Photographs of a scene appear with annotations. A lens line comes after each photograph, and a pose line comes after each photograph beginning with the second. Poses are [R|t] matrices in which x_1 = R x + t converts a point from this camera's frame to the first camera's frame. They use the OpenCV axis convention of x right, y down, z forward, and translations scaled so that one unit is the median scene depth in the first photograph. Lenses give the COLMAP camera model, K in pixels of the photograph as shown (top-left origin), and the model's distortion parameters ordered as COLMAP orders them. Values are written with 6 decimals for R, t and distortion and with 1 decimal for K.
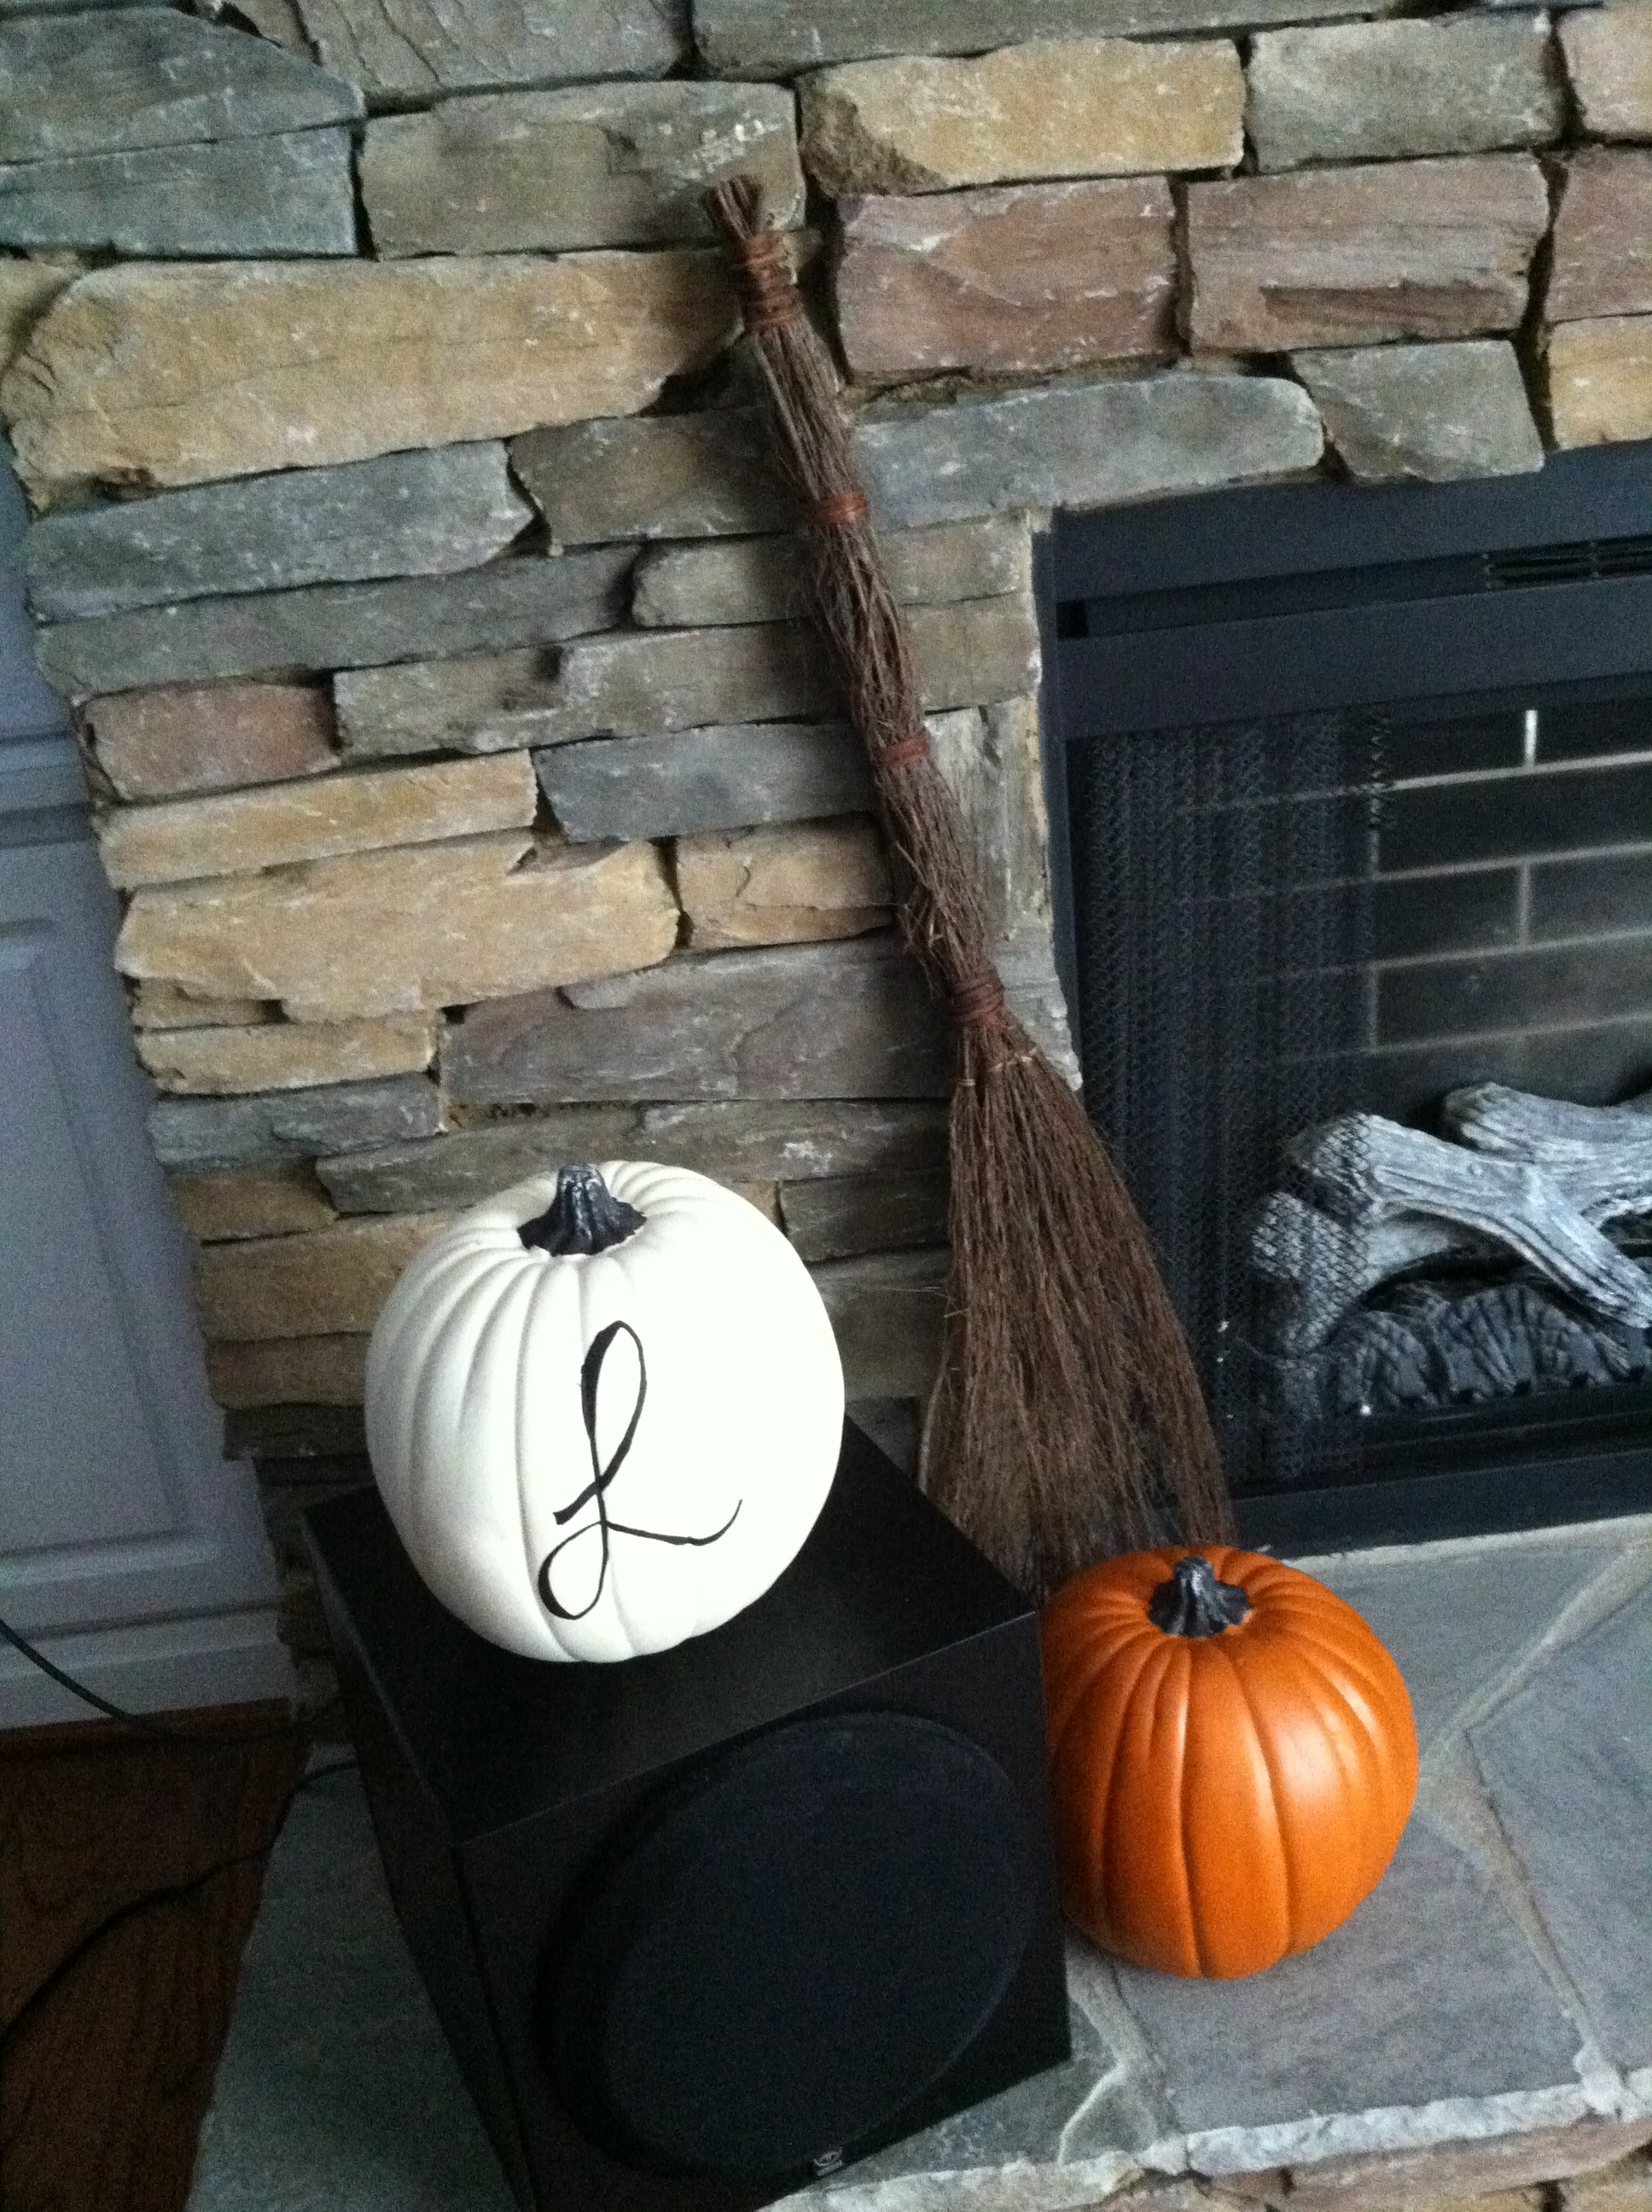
lens RADIAL K [[2121.3, 0, 826.0], [0, 2121.3, 1106.0], [0, 0, 1]] dist [0.098813, -0.297443]
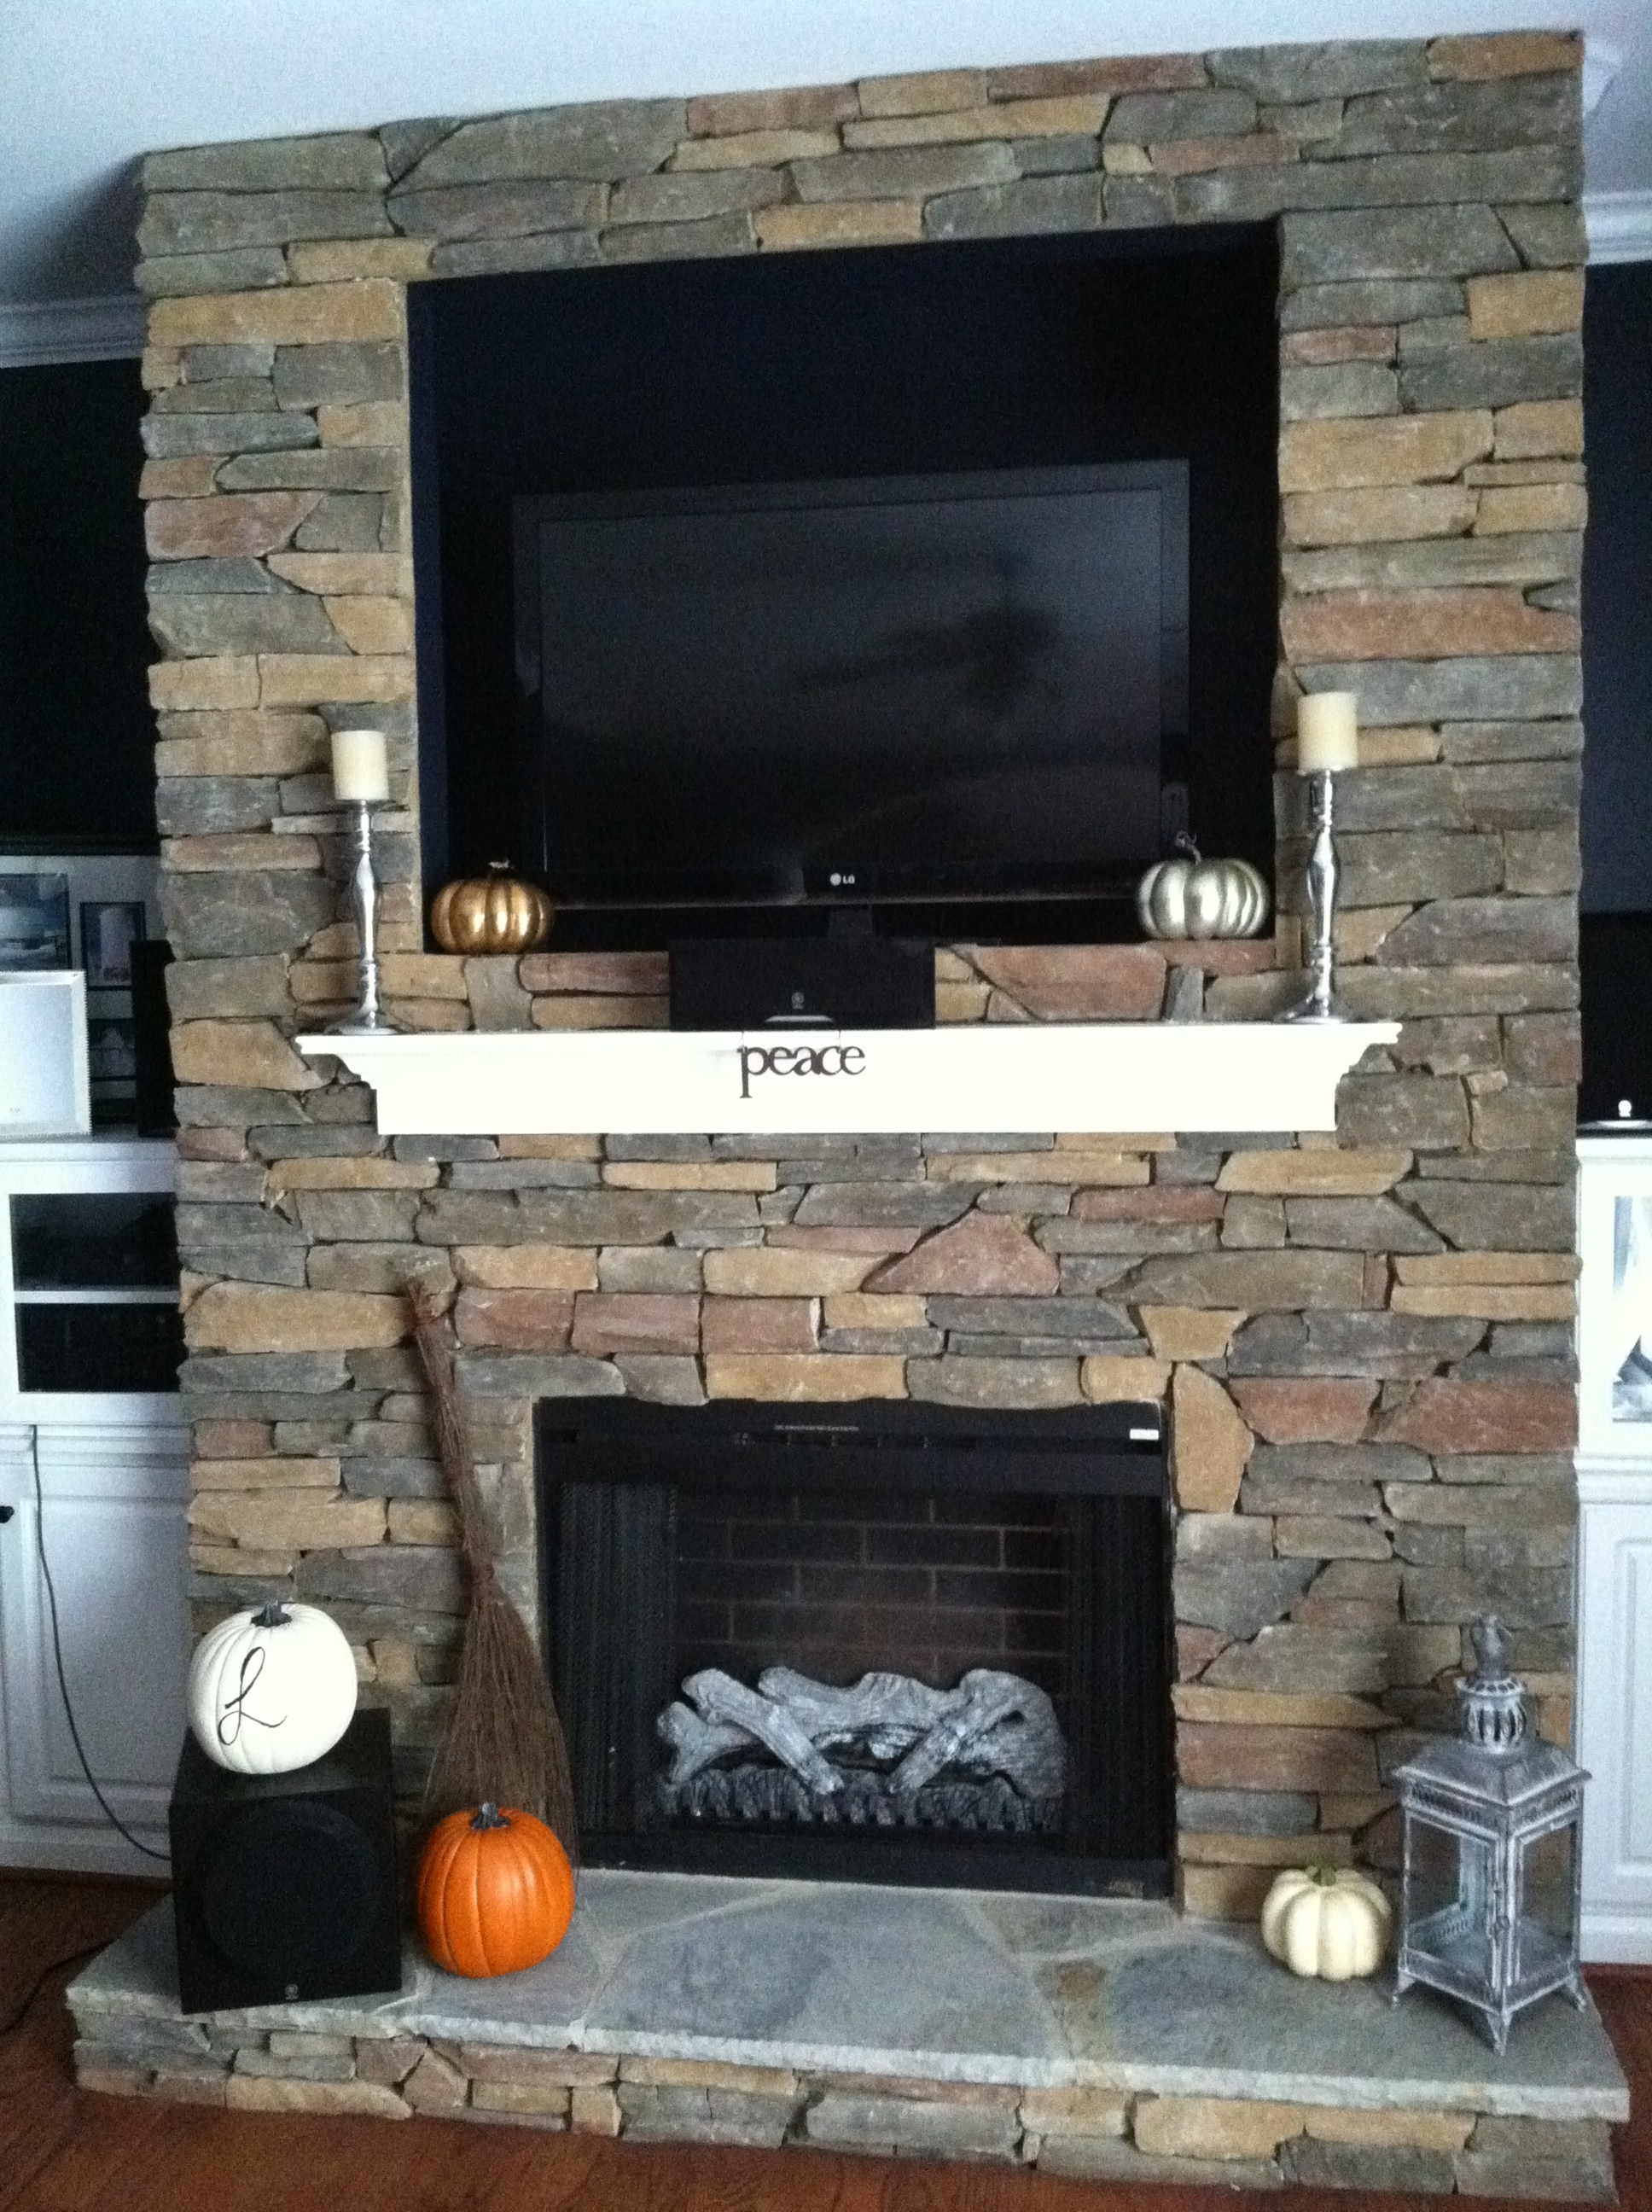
lens RADIAL K [[2121.3, 0, 826.0], [0, 2121.3, 1106.0], [0, 0, 1]] dist [0.098813, -0.297443]
pose [[0.968367, 0.095641, -0.230474, 1.081754], [-0.163734, 0.940528, -0.297655, 0.123372], [0.188299, 0.325976, 0.926436, -1.604592]]
